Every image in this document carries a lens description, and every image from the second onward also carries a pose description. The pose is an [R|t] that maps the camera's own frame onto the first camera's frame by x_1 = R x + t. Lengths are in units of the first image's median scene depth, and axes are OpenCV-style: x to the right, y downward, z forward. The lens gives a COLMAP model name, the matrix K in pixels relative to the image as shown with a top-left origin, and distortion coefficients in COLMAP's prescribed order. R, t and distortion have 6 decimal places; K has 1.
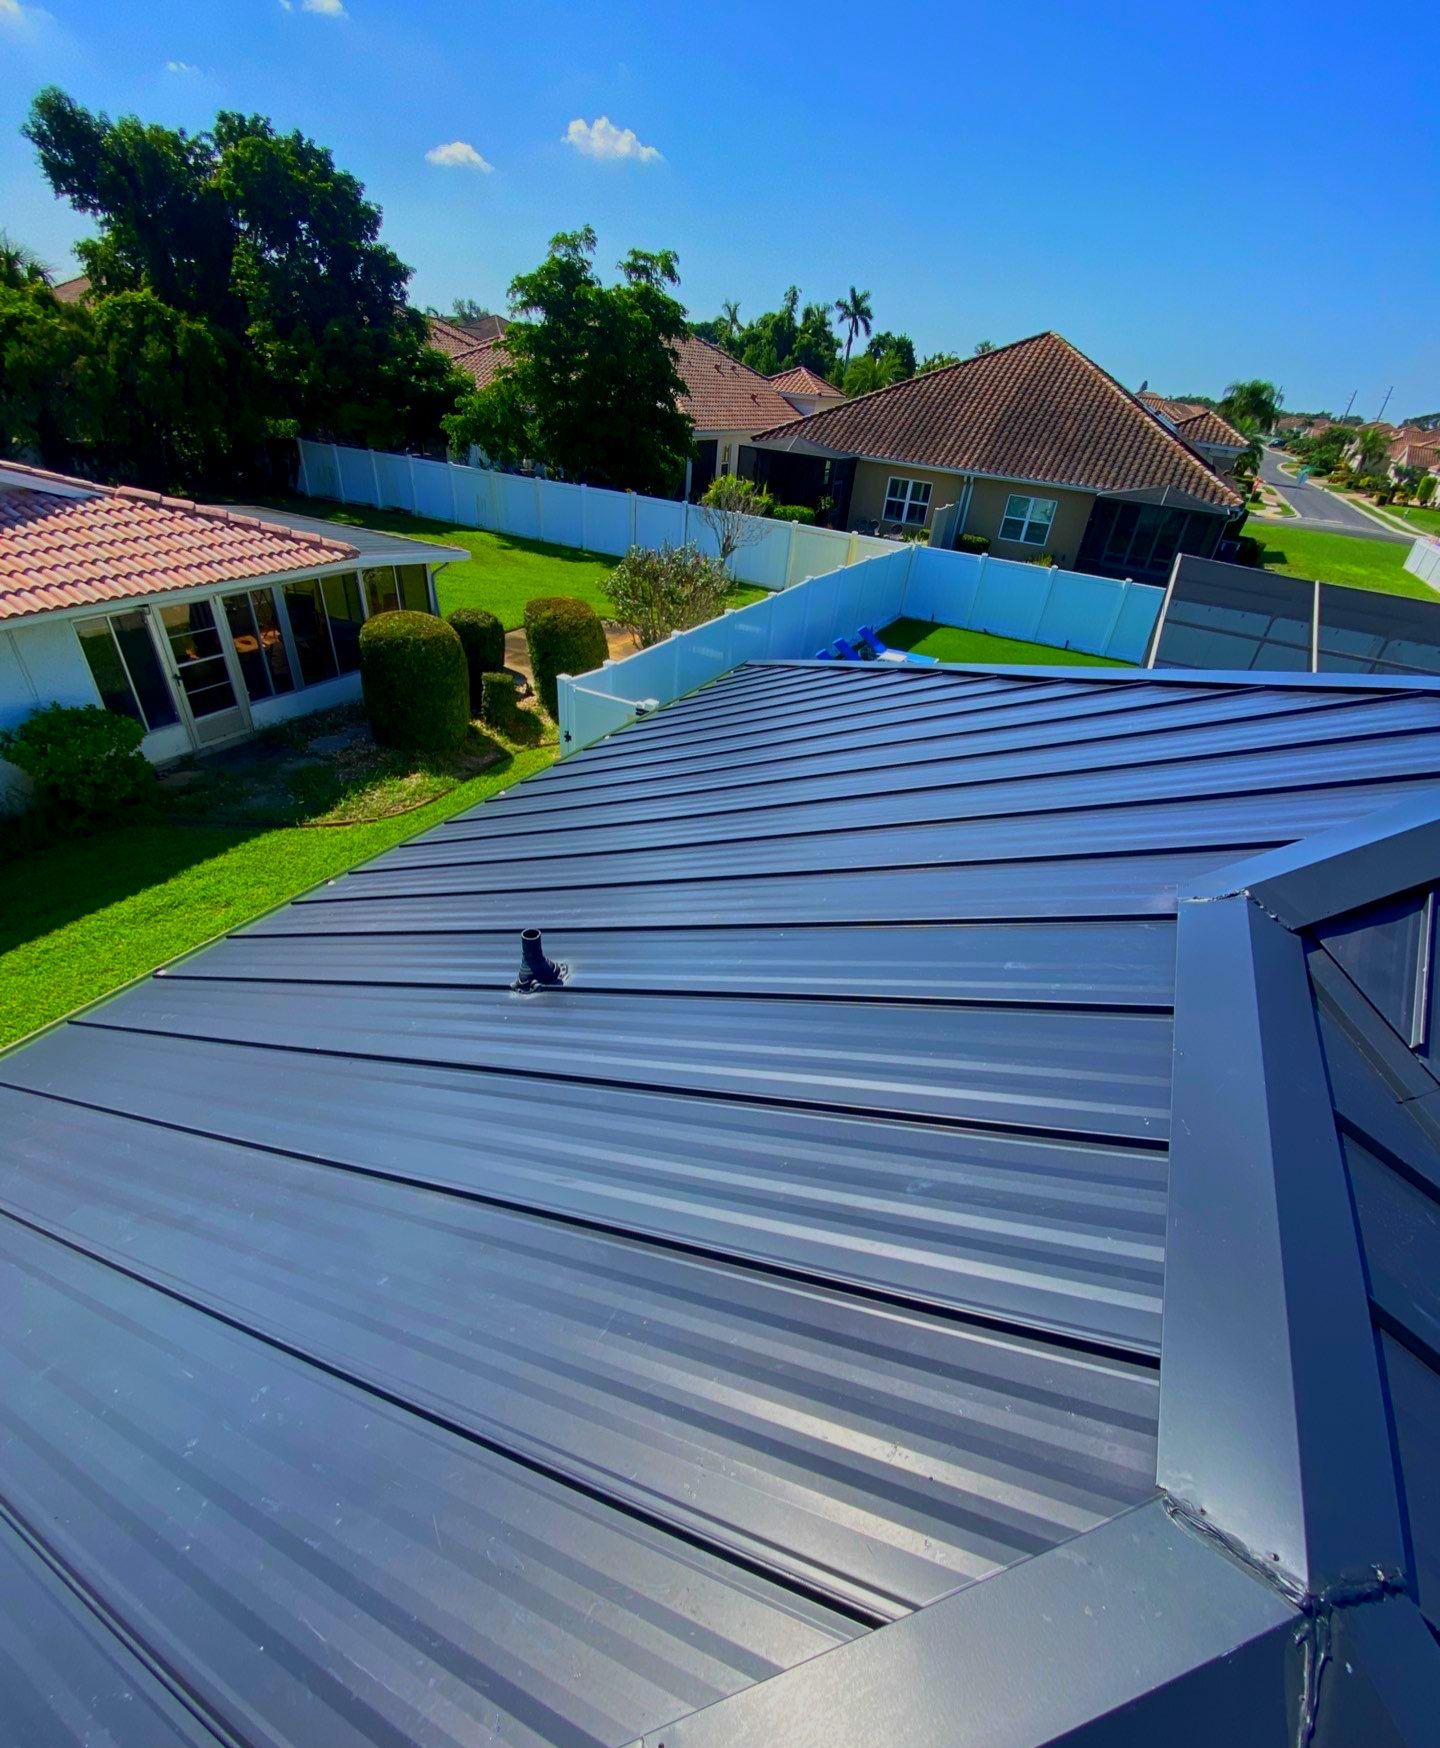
lens RADIAL K [[772.9, 0, 711.2], [0, 772.9, 953.0], [0, 0, 1]] dist [0.002714, -0.013372]
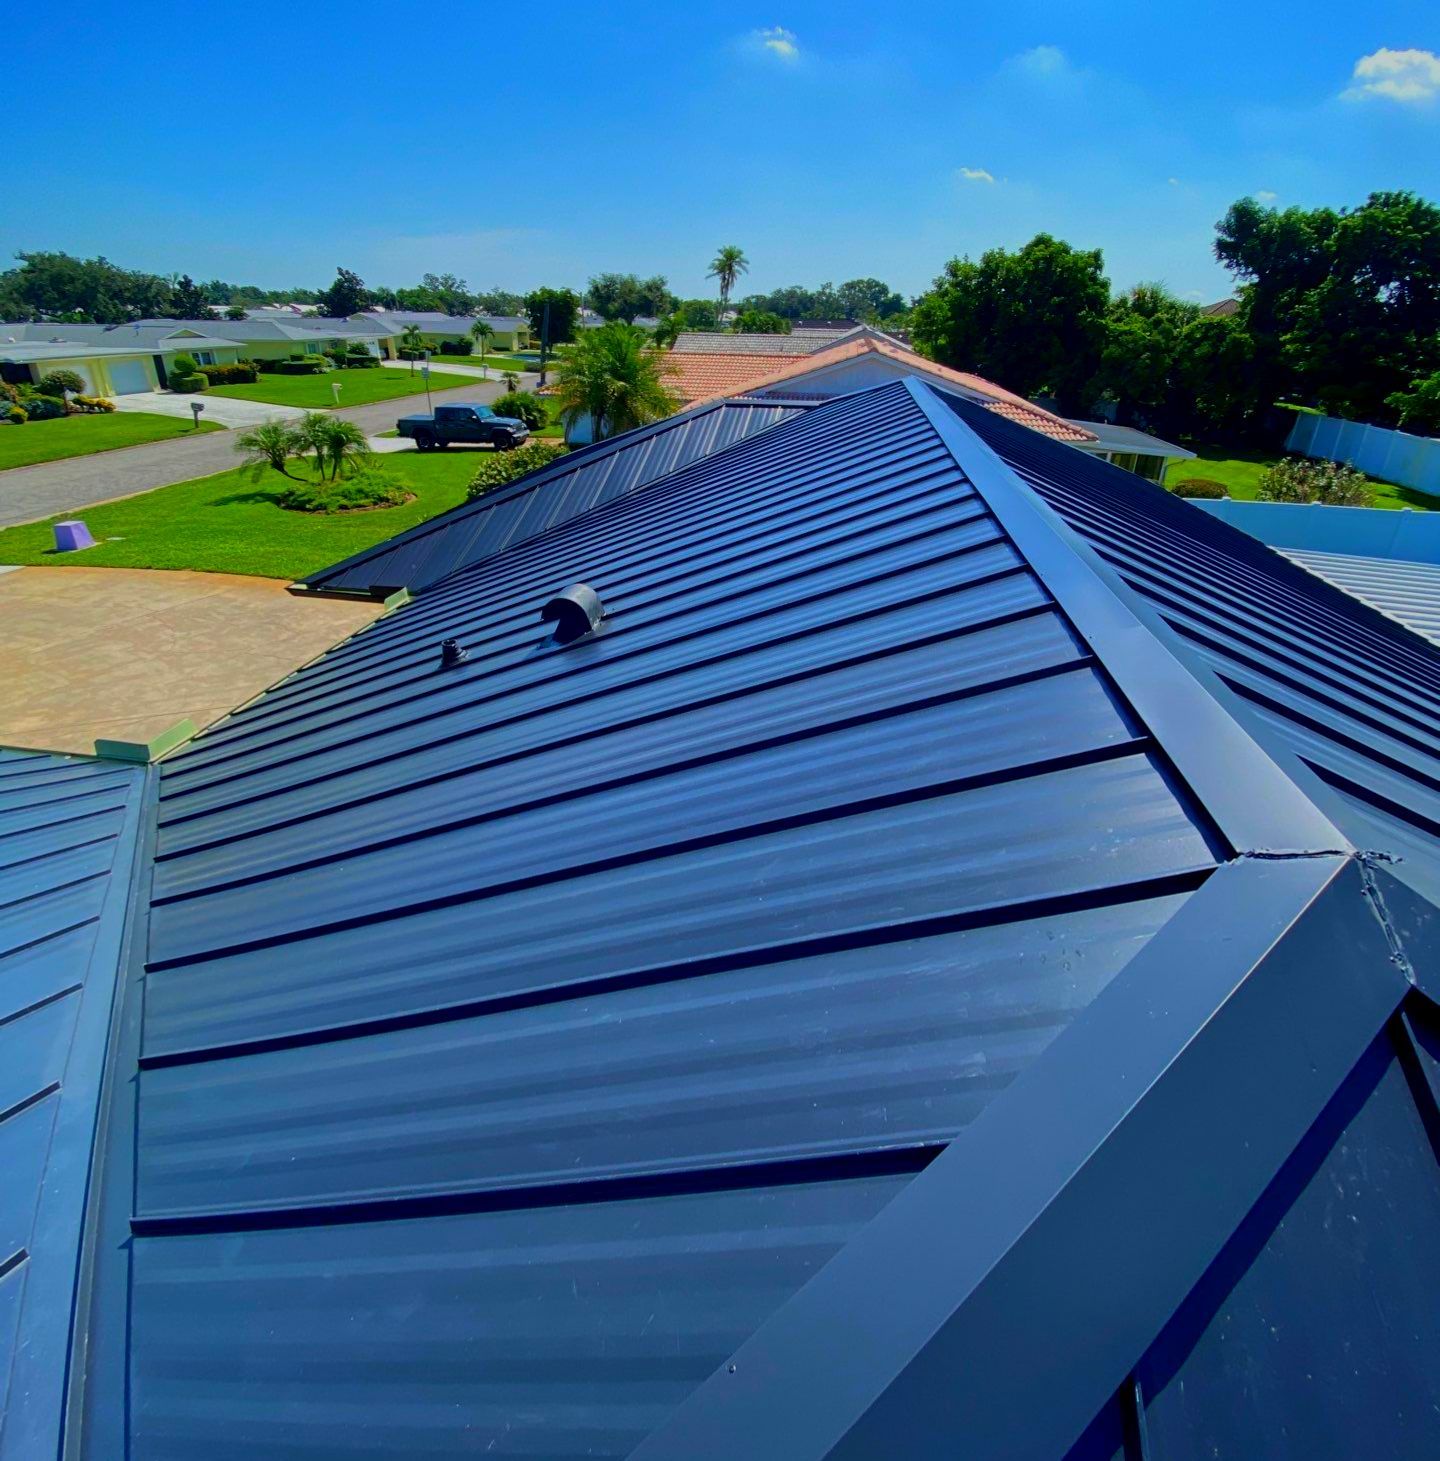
lens RADIAL K [[778.4, 0, 728.1], [0, 778.4, 671.5], [0, 0, 1]] dist [0.016806, -0.020183]
pose [[0.322756, 0.322927, -0.889689, 0.468989], [-0.567600, 0.818251, 0.091087, 0.109150], [0.757403, 0.475588, 0.447389, -0.093138]]
